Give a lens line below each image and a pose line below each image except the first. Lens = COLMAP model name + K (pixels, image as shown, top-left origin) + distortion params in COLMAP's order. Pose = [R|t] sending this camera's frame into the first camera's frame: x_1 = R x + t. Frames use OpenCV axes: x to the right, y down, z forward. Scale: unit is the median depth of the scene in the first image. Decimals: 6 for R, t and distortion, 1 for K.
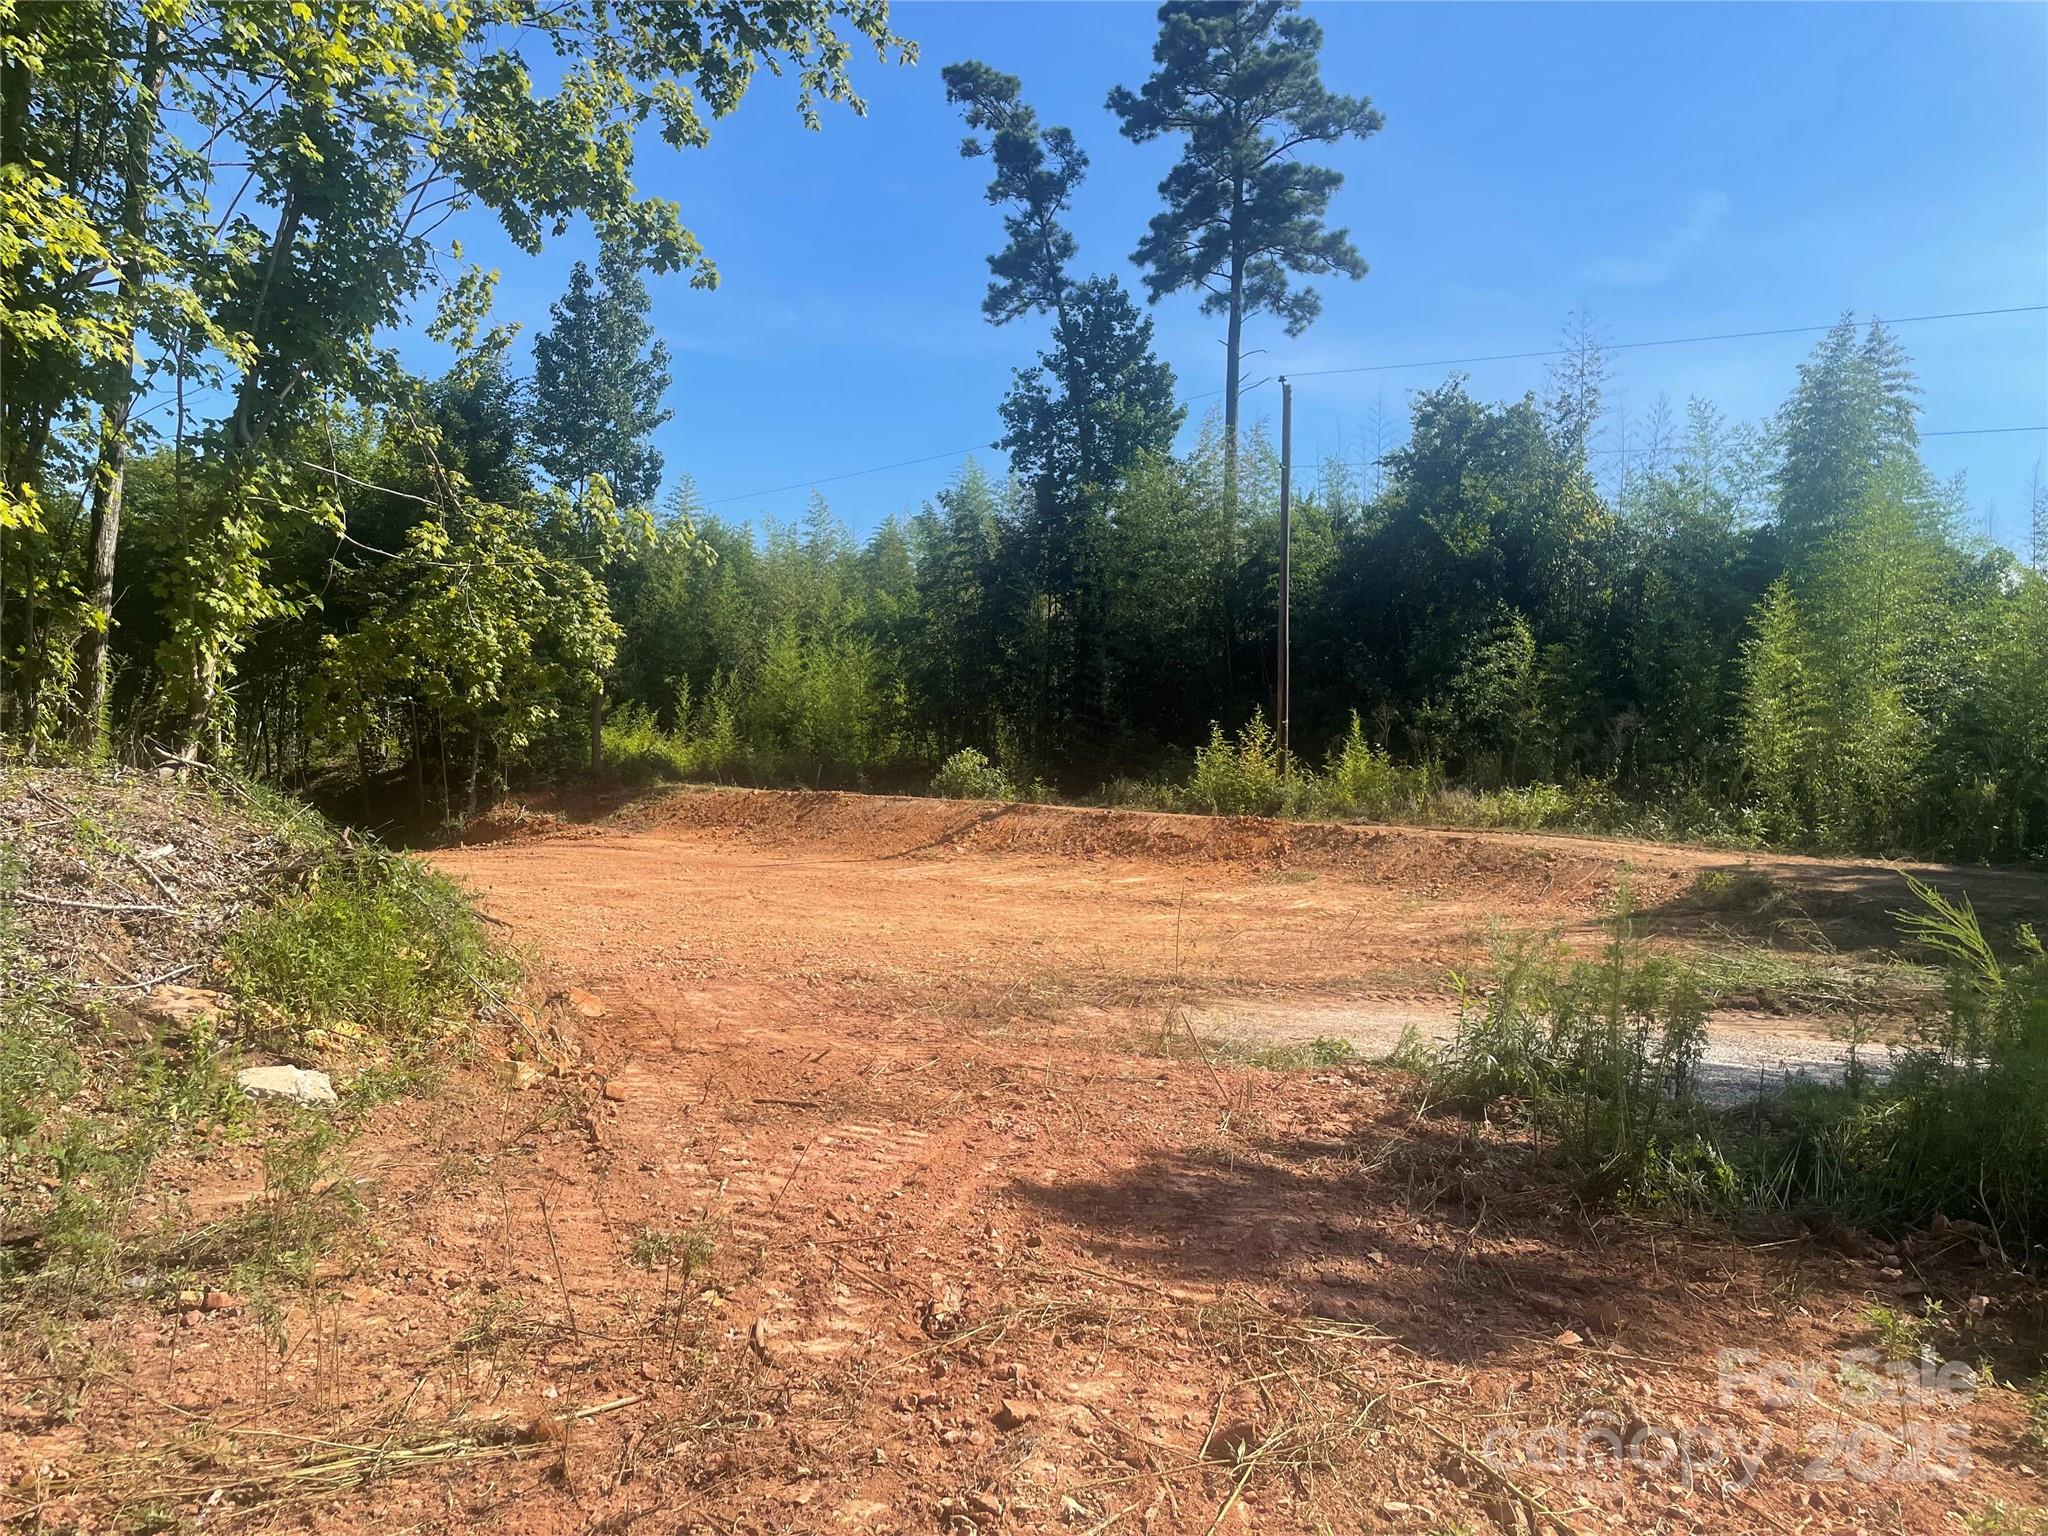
lens RADIAL K [[1539.6, 0, 1033.2], [0, 1539.6, 766.9], [0, 0, 1]] dist [0.075610, -0.101327]
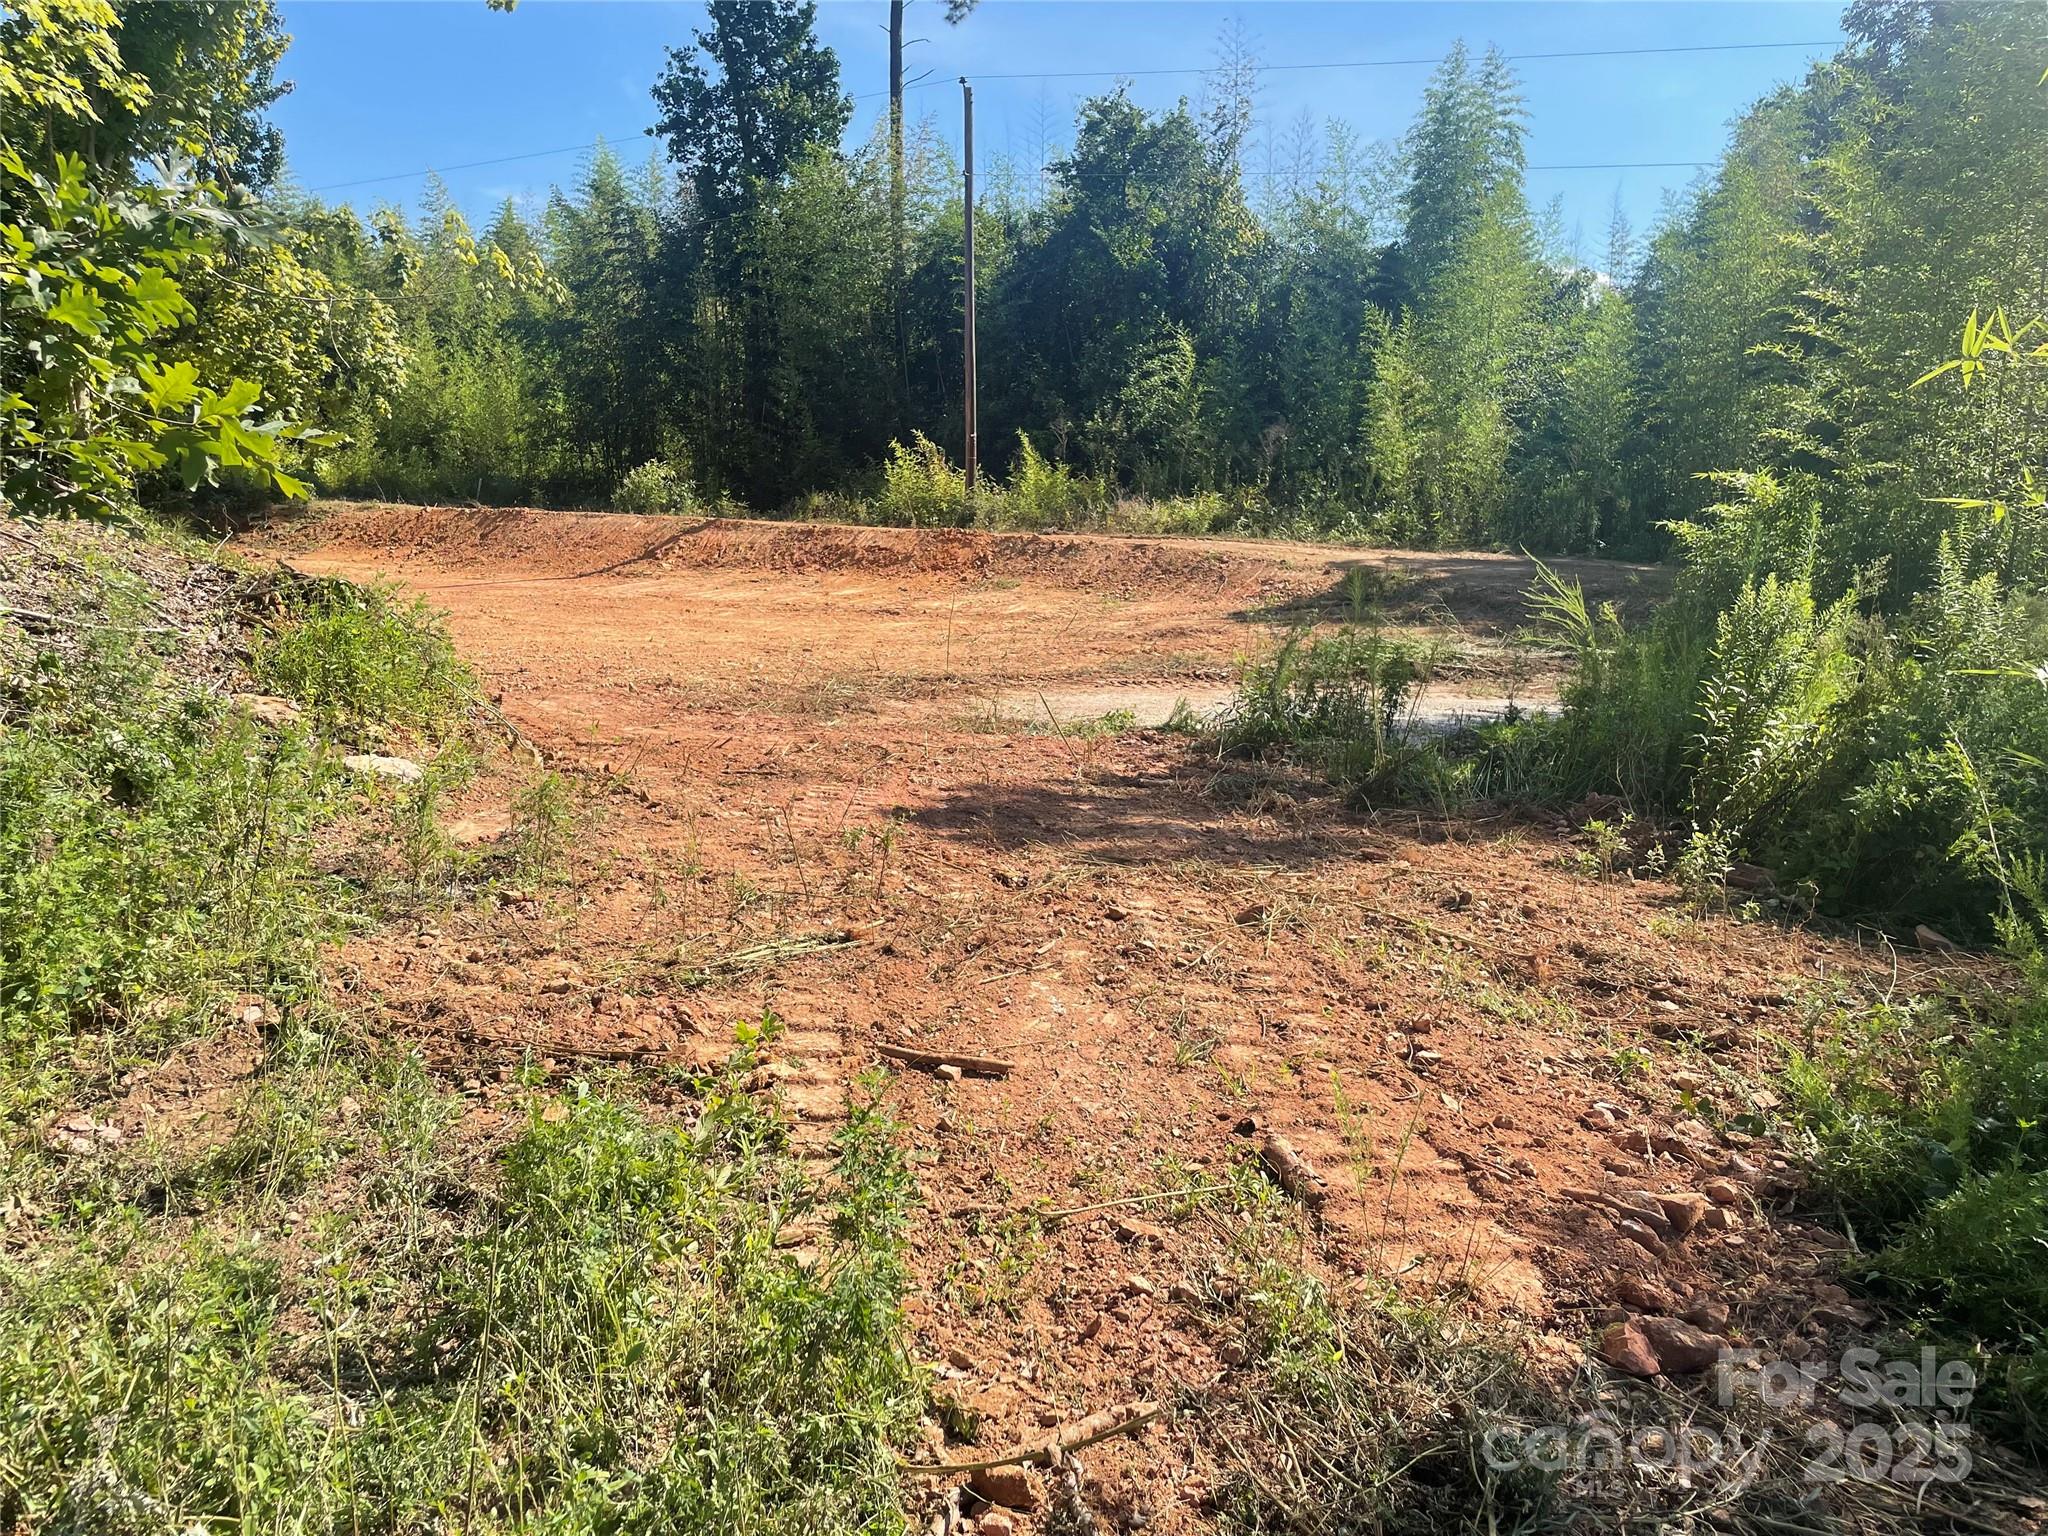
lens RADIAL K [[1539.6, 0, 1039.2], [0, 1539.6, 770.2], [0, 0, 1]] dist [0.075610, -0.101327]
pose [[0.972246, -0.054735, 0.227466, -0.034187], [0.011118, 0.981959, 0.188768, -0.002600], [-0.233695, -0.181000, 0.955314, -0.038173]]
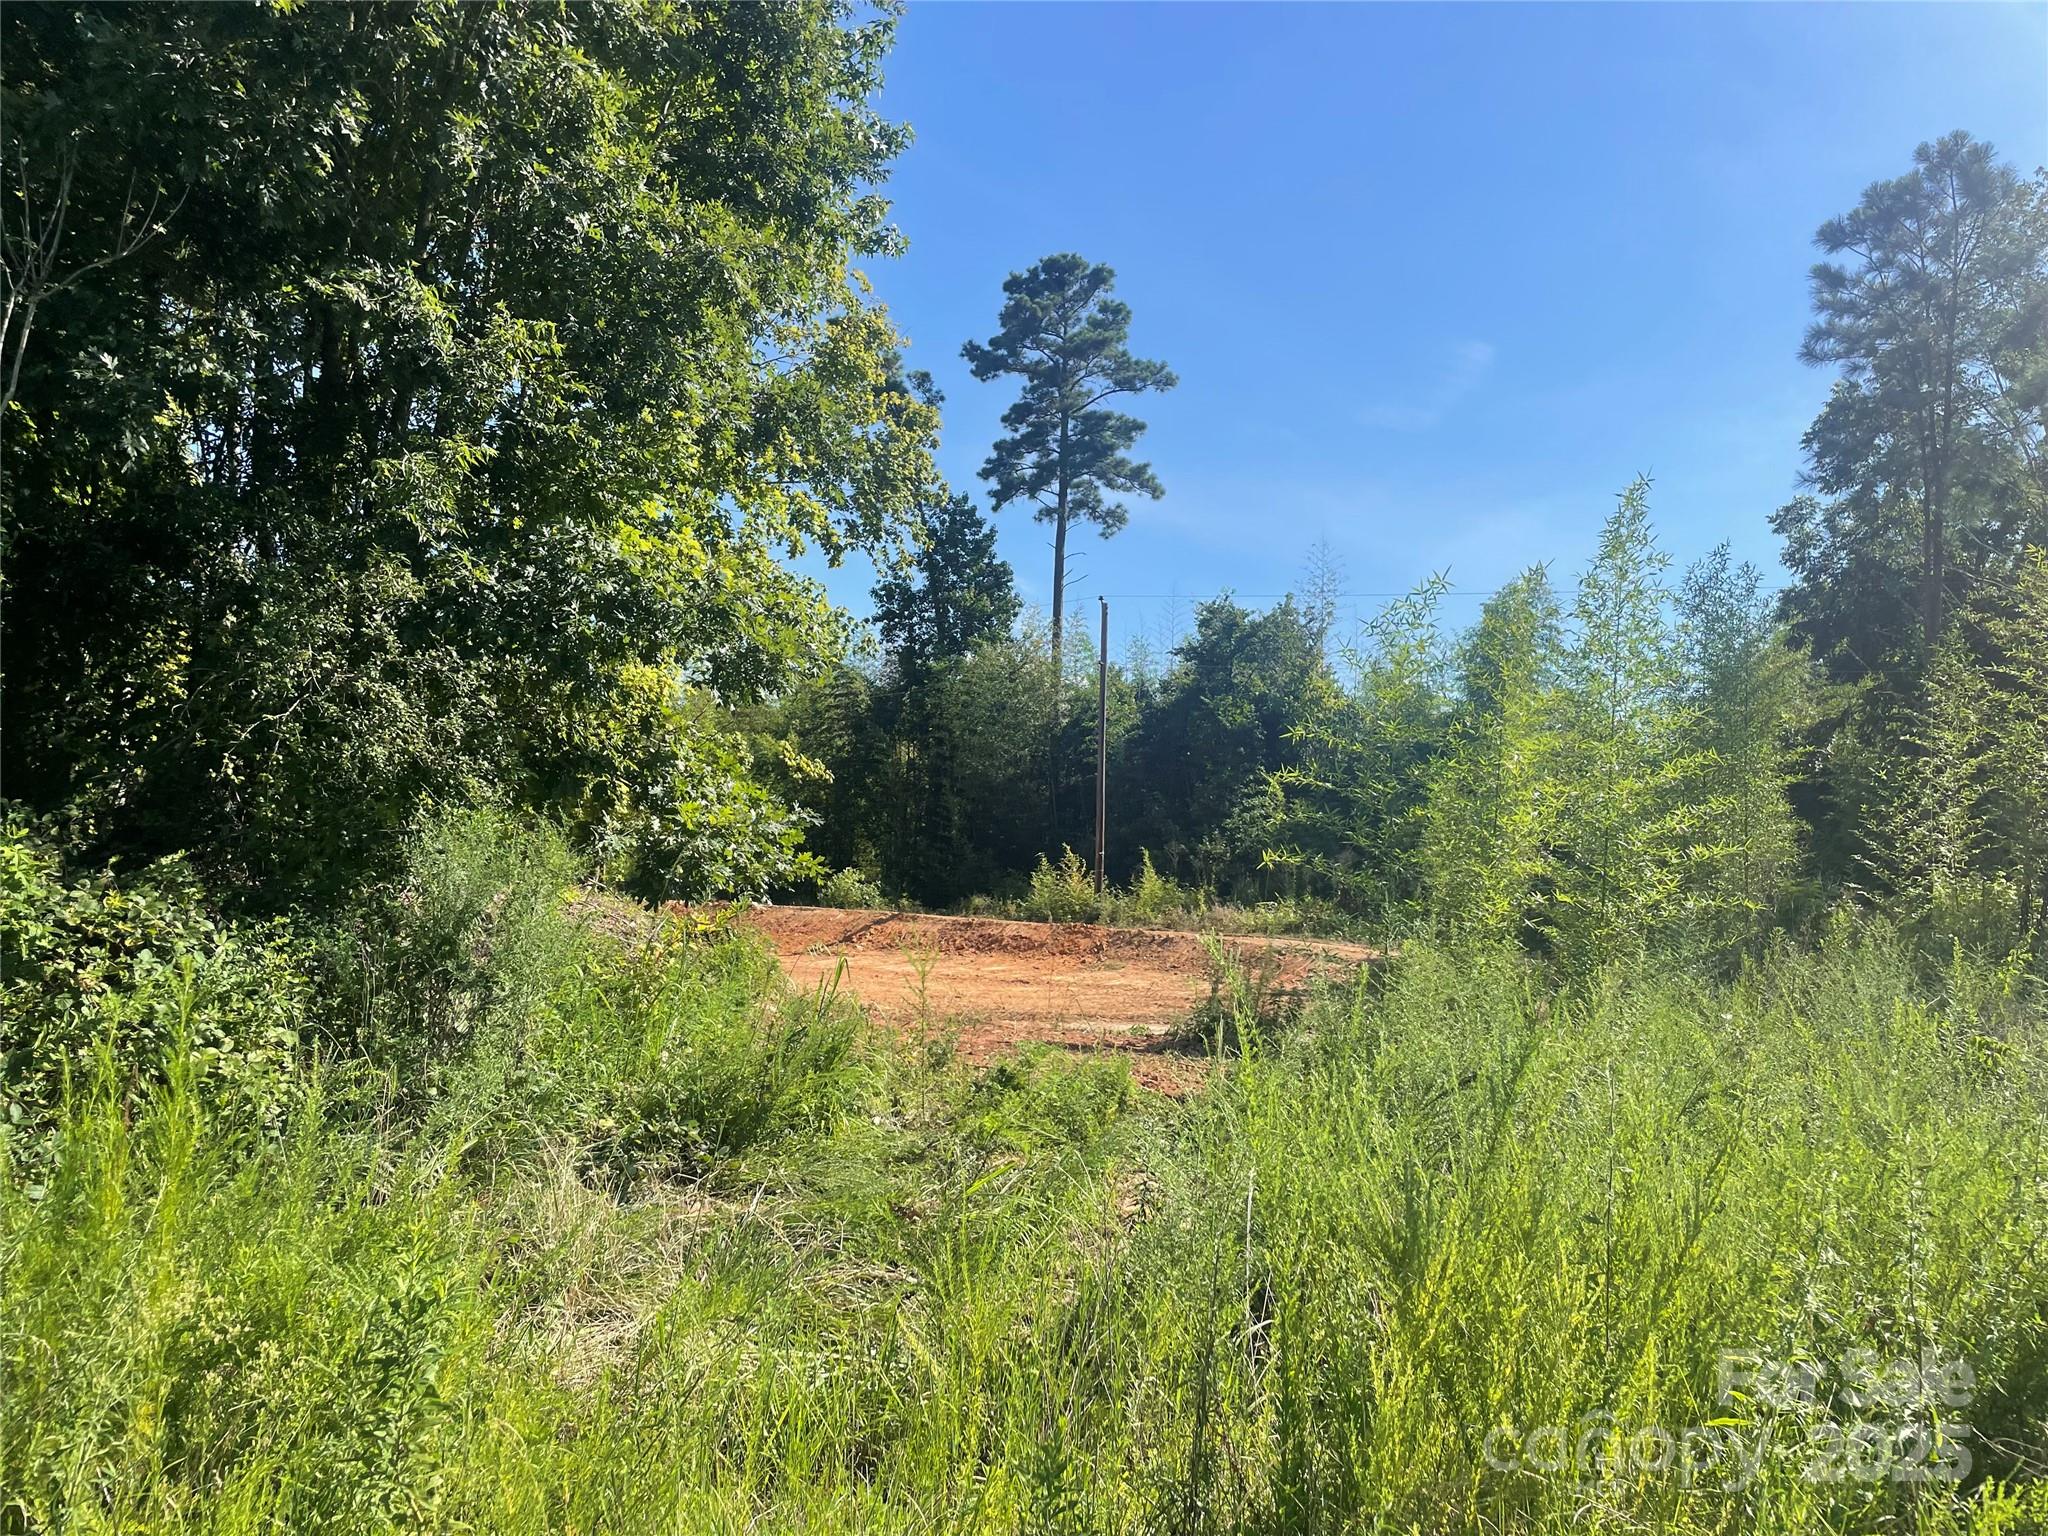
lens RADIAL K [[1539.6, 0, 1035.1], [0, 1539.6, 777.2], [0, 0, 1]] dist [0.075610, -0.101327]
pose [[0.991747, 0.021404, 0.126414, -0.049001], [-0.012763, 0.997551, -0.068773, -0.002037], [-0.127576, 0.066592, 0.989591, -0.243190]]
